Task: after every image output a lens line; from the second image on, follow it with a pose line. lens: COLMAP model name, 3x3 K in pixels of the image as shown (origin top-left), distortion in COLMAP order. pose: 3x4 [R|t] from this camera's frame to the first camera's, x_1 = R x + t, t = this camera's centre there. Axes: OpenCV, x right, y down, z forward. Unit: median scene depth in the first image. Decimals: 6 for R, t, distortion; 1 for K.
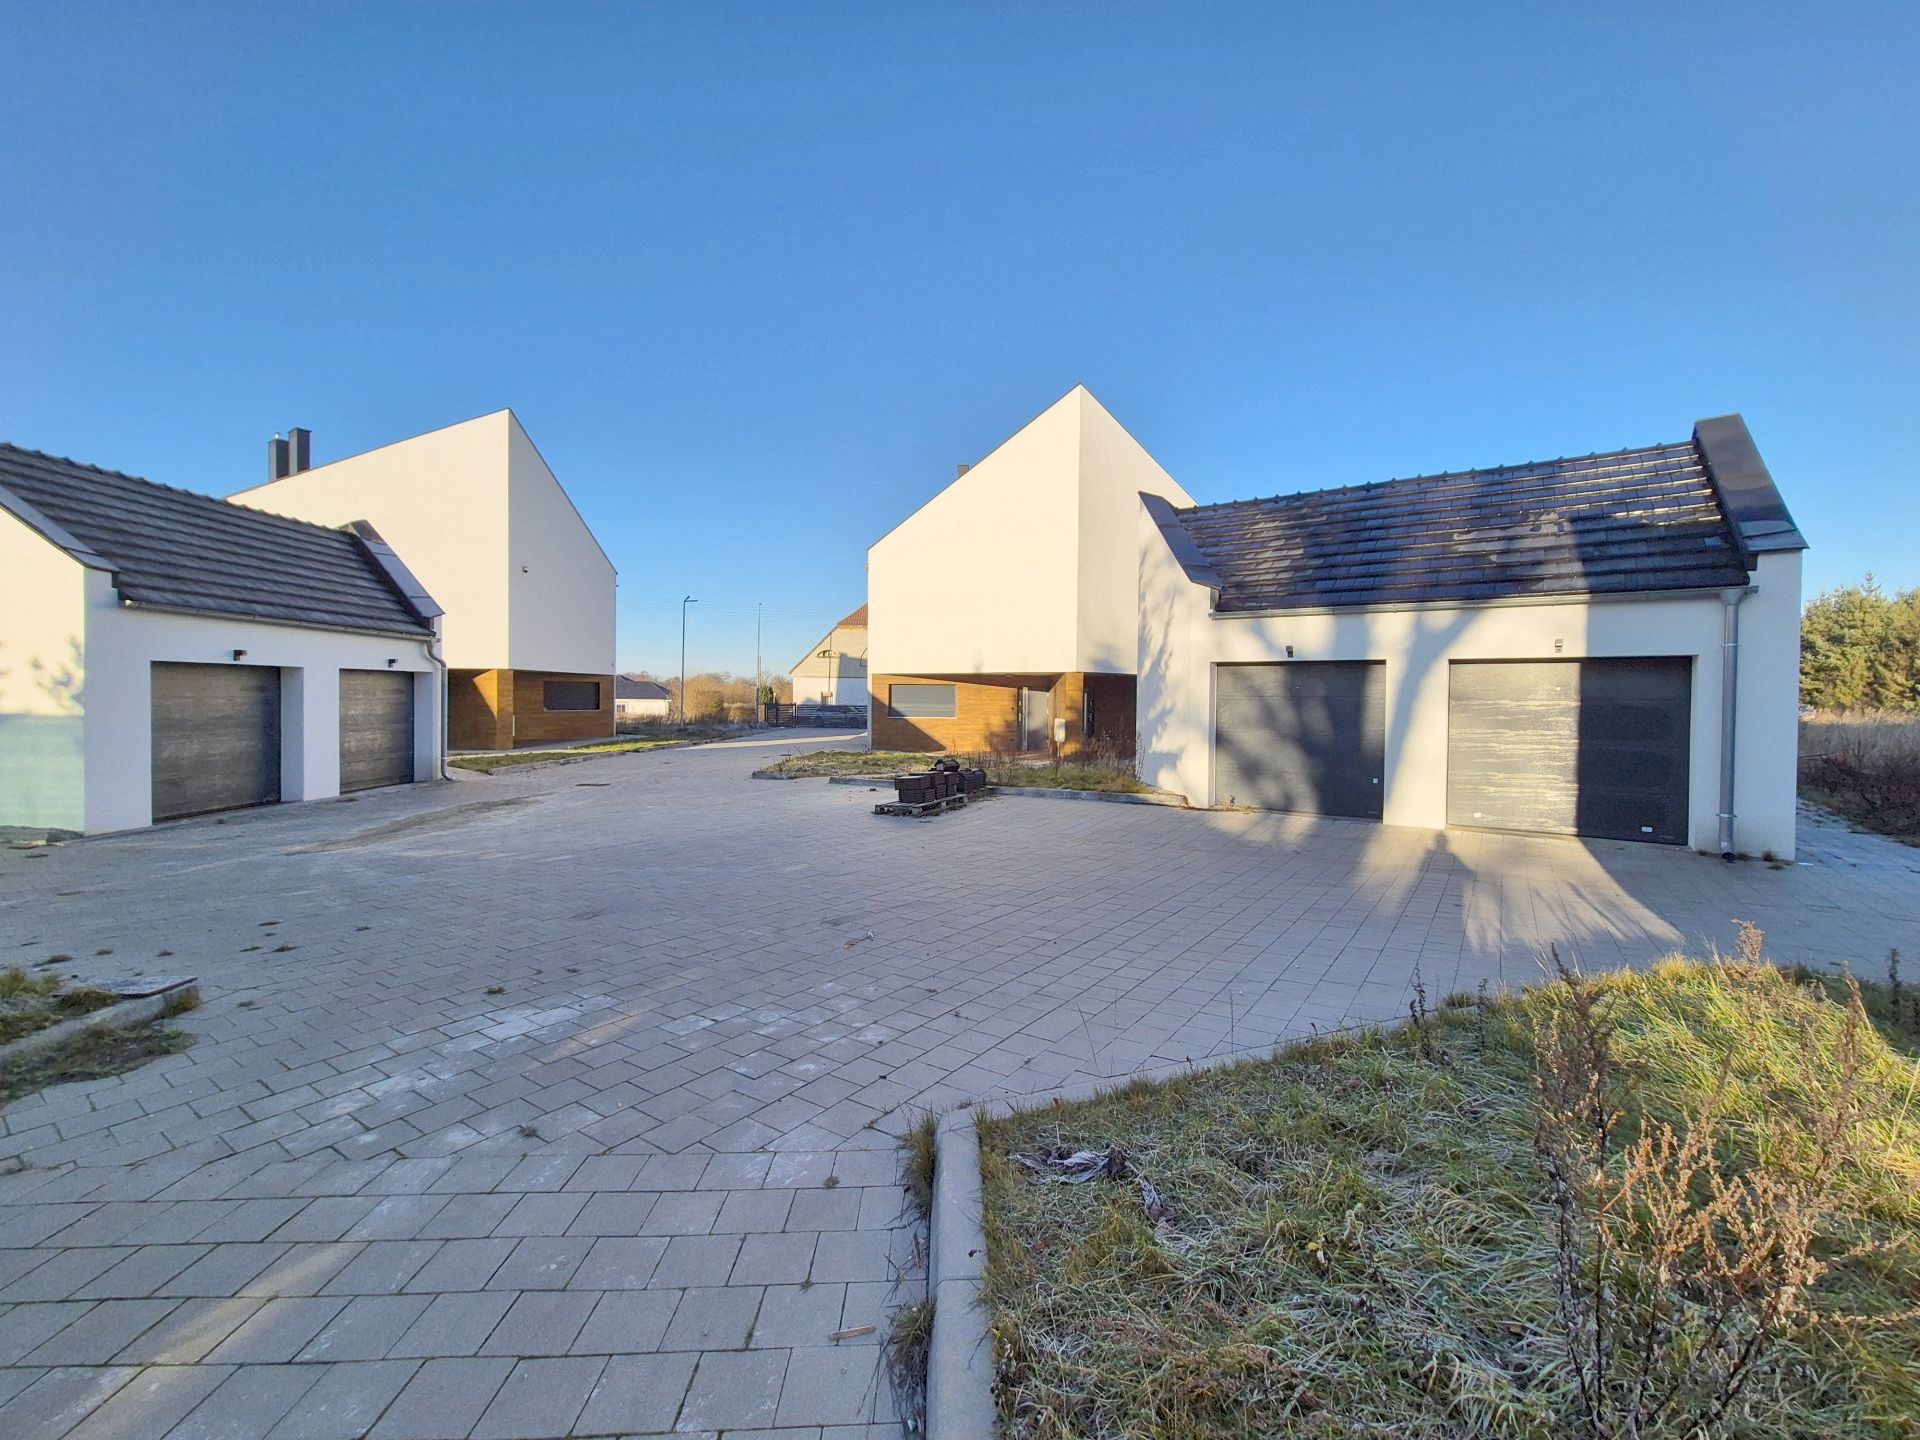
lens RADIAL K [[785.8, 0, 973.5], [0, 785.8, 710.5], [0, 0, 1]] dist [-0.001075, 0.000516]
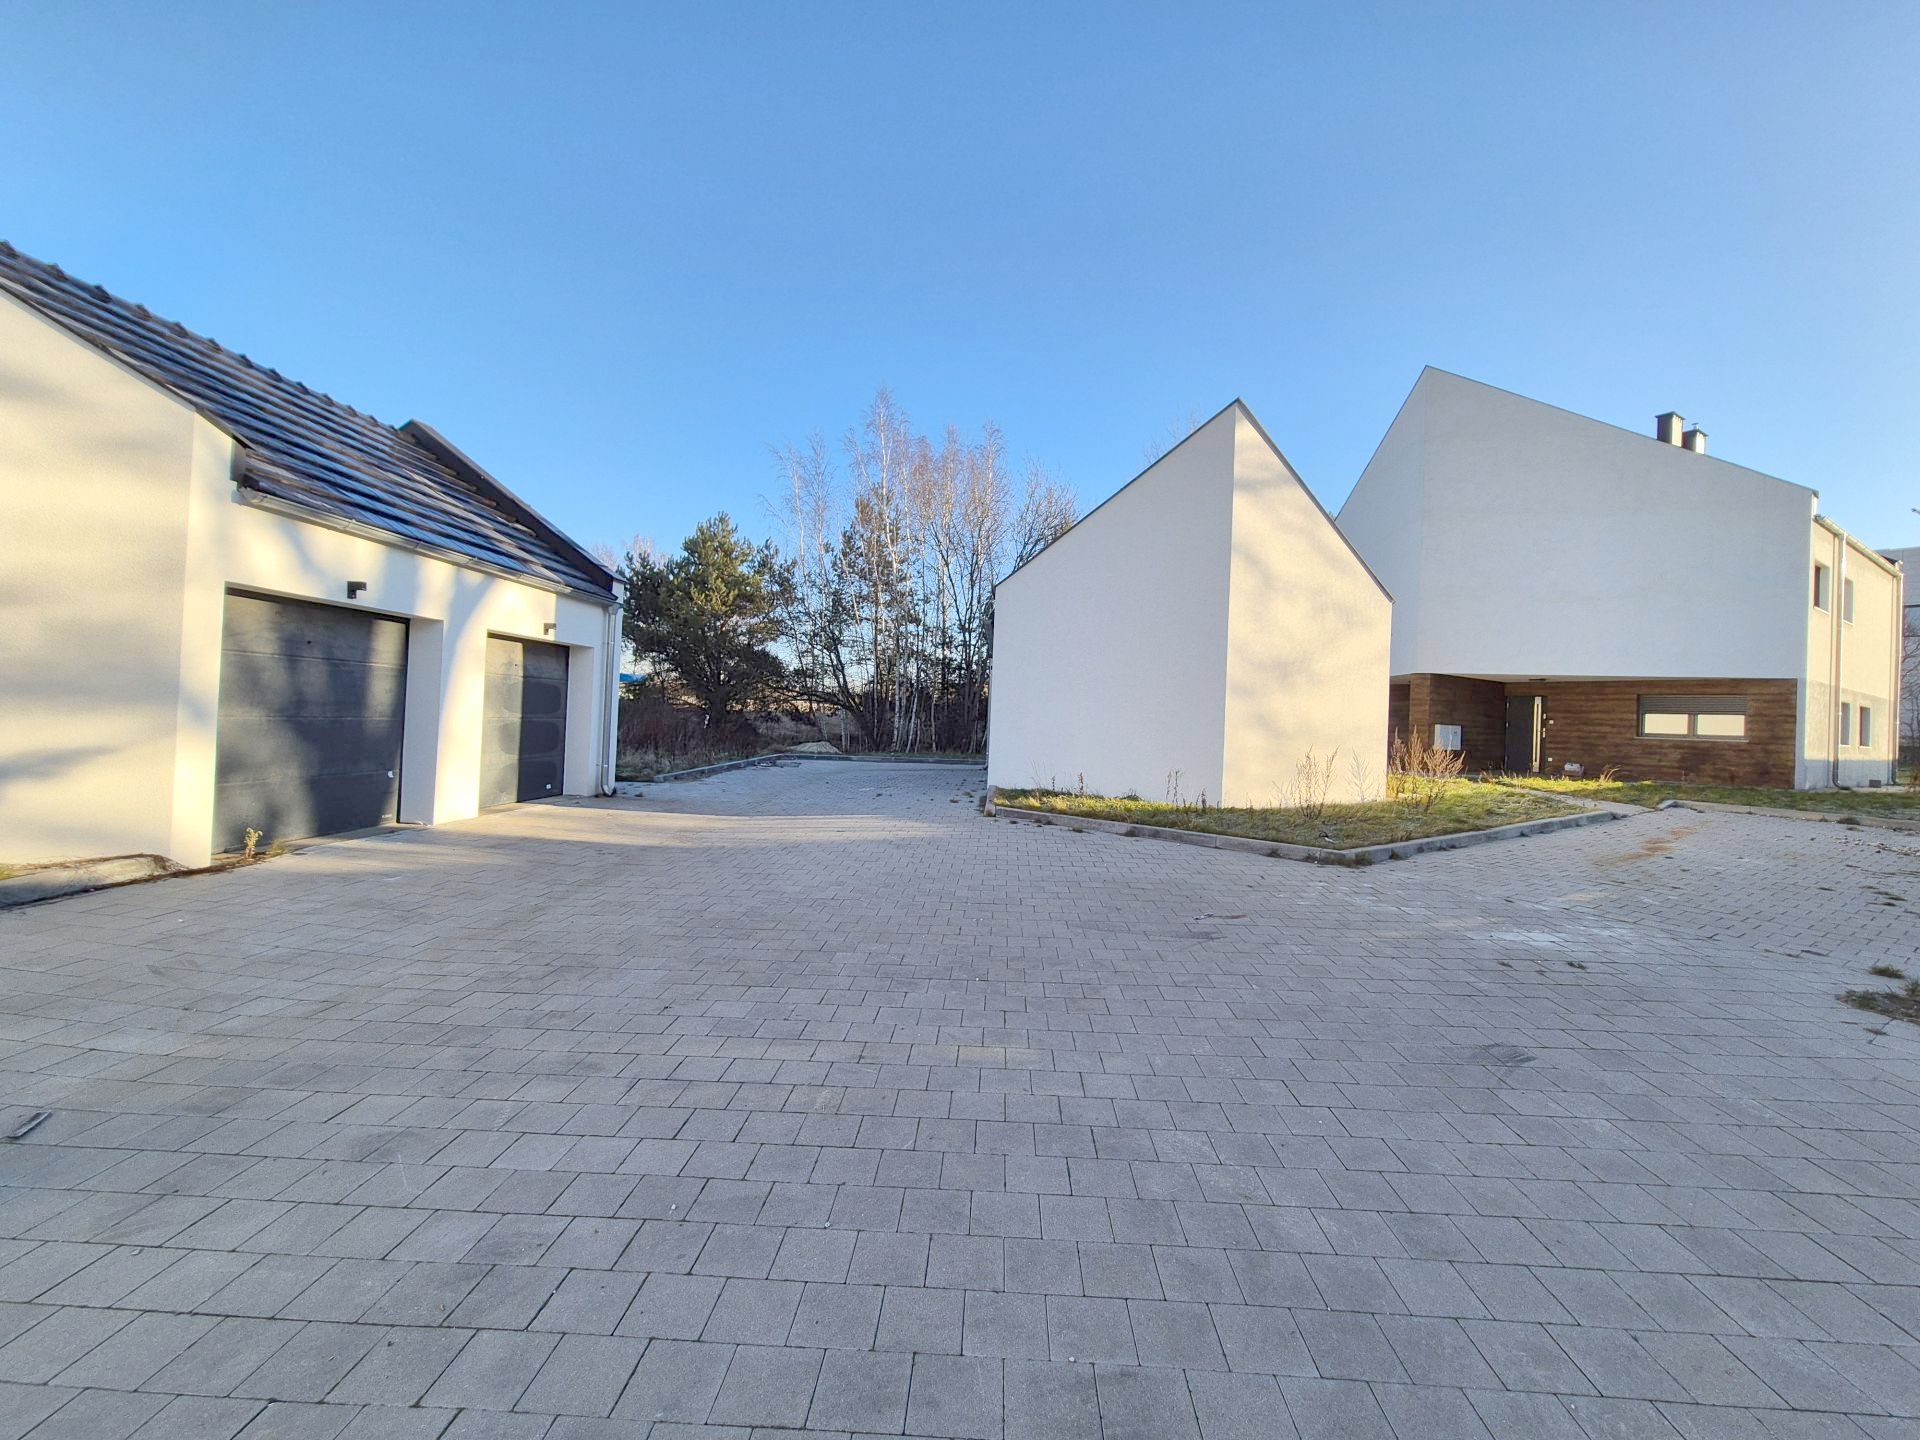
lens RADIAL K [[761.3, 0, 960.6], [0, 761.3, 717.3], [0, 0, 1]] dist [-0.000385, 0.000084]
pose [[-0.517630, -0.036575, 0.854823, -0.380045], [-0.052835, 0.998546, 0.010730, 0.000309], [-0.853972, -0.039610, -0.518809, 0.808478]]
